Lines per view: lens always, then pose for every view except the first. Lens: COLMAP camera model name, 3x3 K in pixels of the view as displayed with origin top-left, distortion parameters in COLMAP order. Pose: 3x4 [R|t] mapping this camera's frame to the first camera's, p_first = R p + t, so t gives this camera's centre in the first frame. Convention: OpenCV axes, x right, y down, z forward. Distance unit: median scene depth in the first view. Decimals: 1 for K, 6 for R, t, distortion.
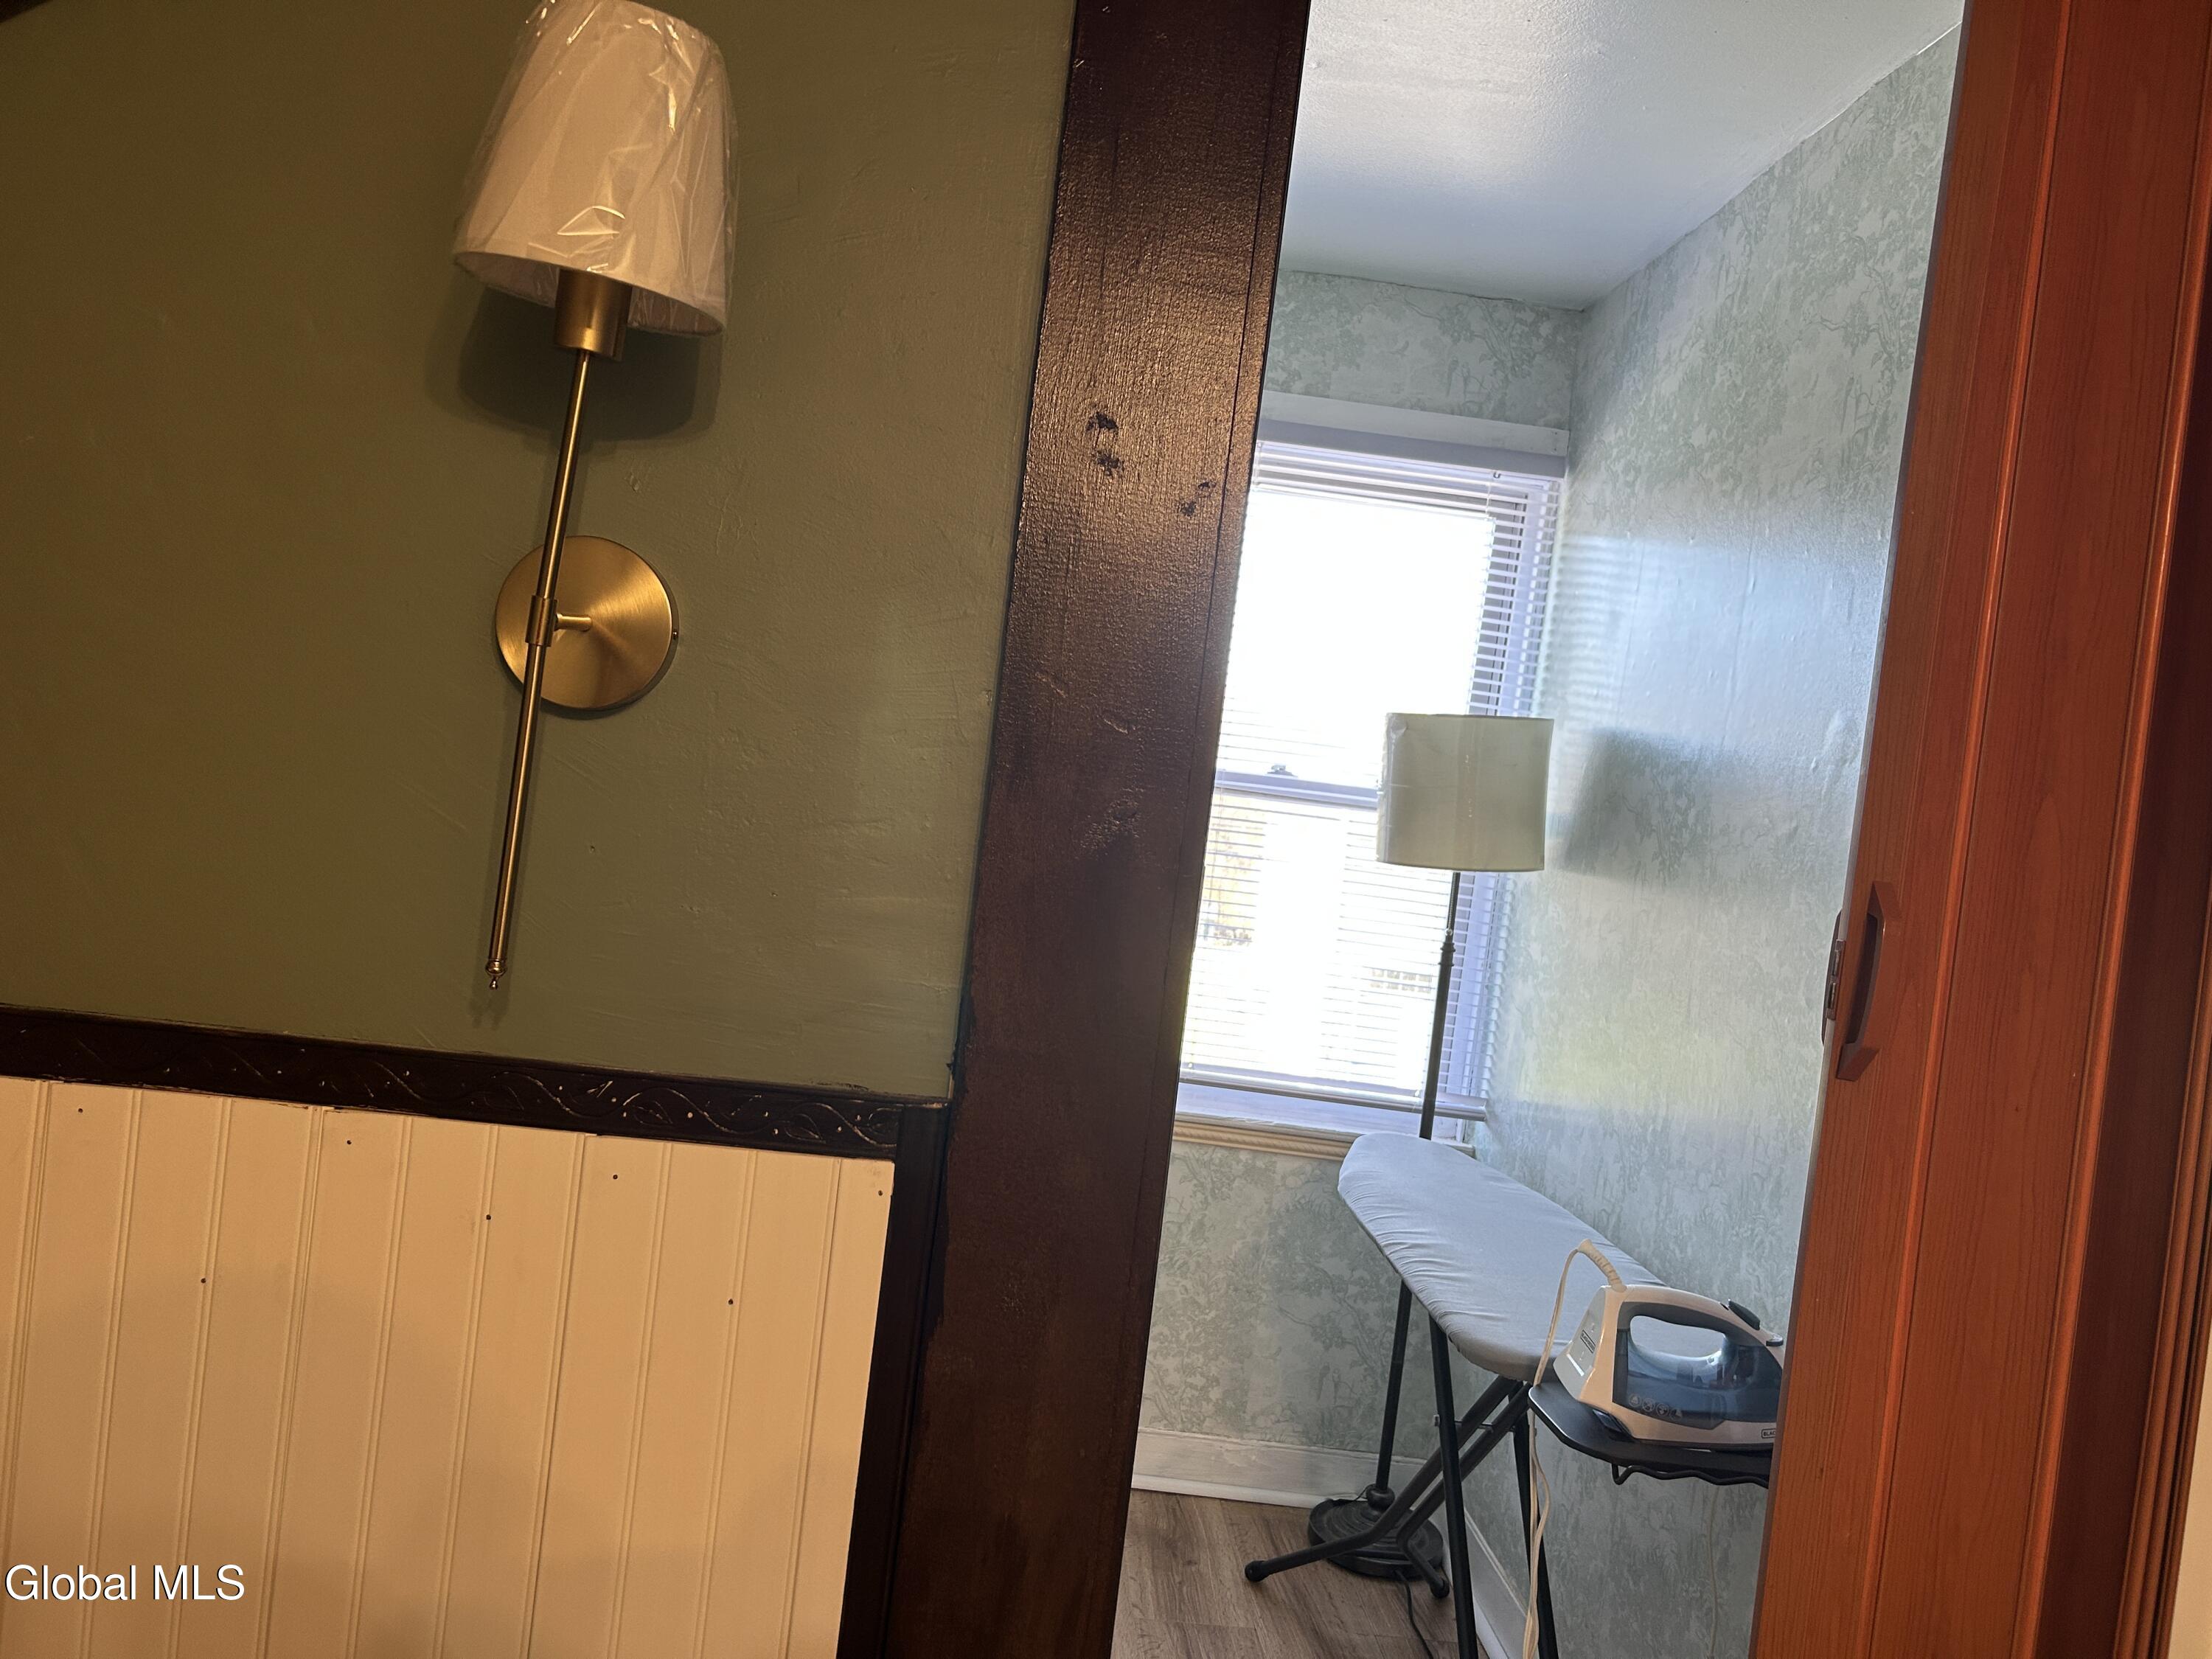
lens RADIAL K [[1669.7, 0, 1112.4], [0, 1669.7, 822.4], [0, 0, 1]] dist [-0.004713, -0.003972]
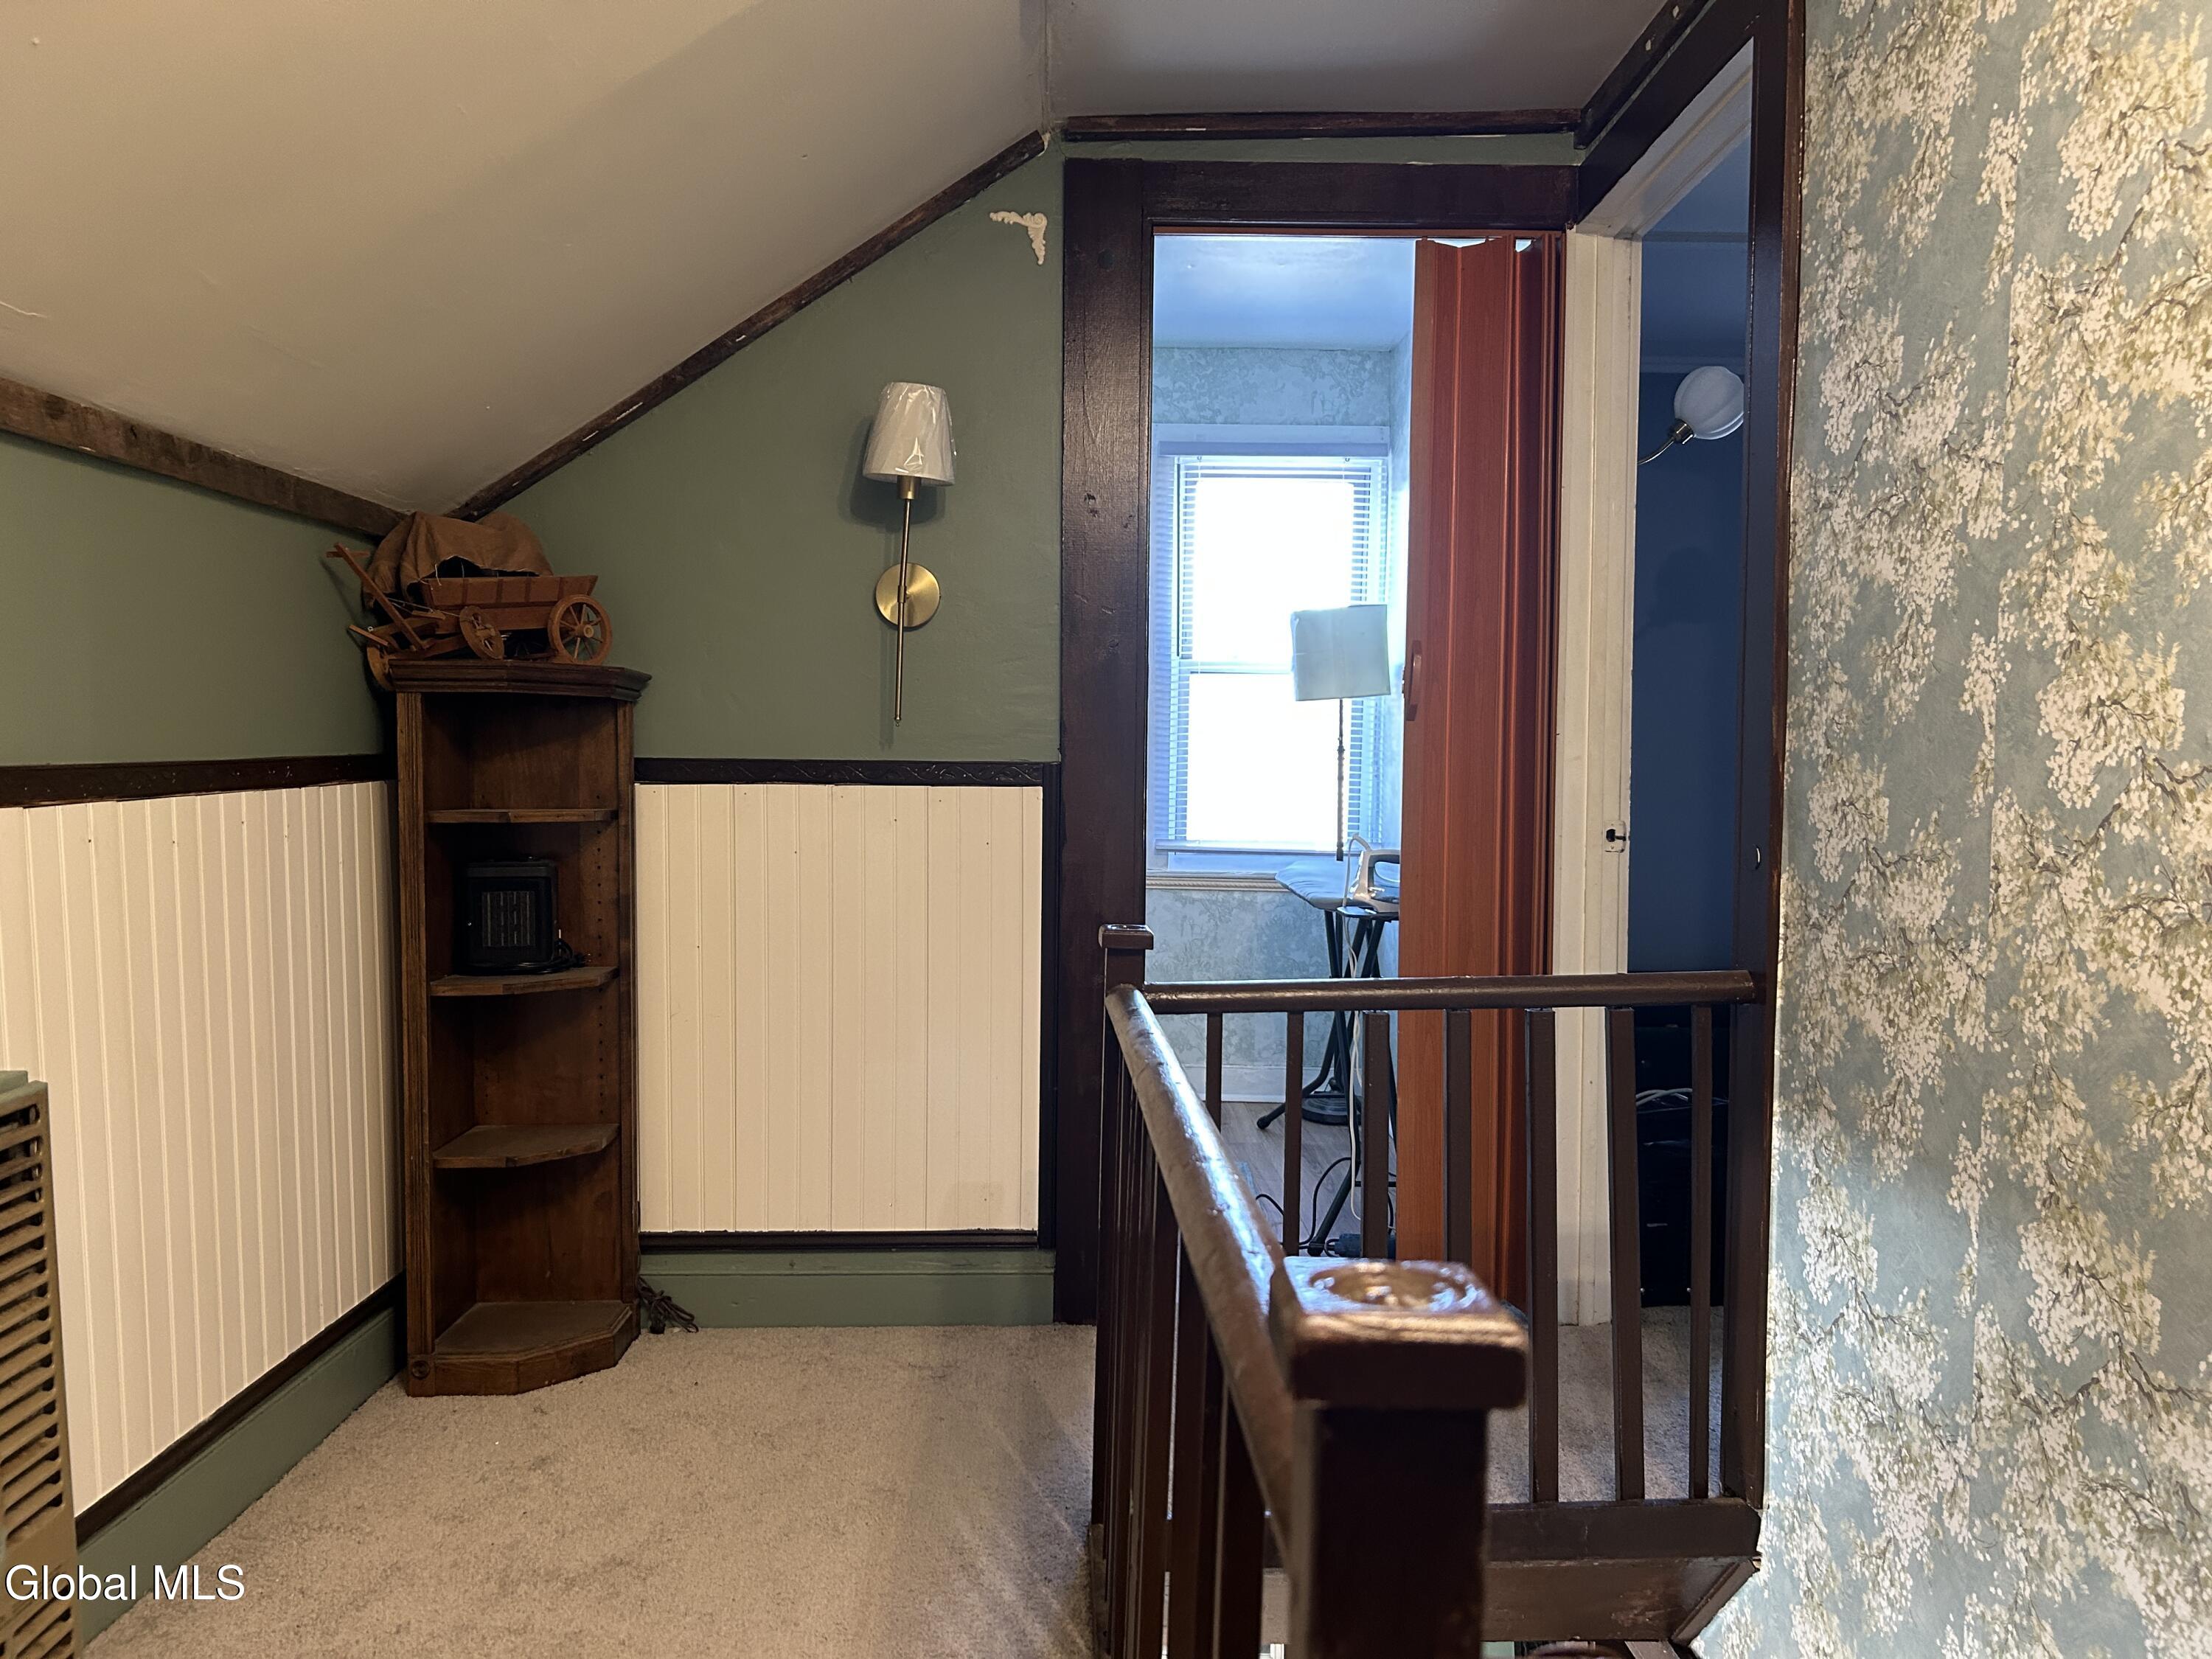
lens RADIAL K [[1669.7, 0, 1101.9], [0, 1669.7, 838.1], [0, 0, 1]] dist [-0.004713, -0.003972]
pose [[0.993202, -0.106244, -0.047568, 0.032121], [0.107611, 0.993822, 0.027156, 0.088812], [0.044389, -0.032090, 0.998499, -0.650336]]
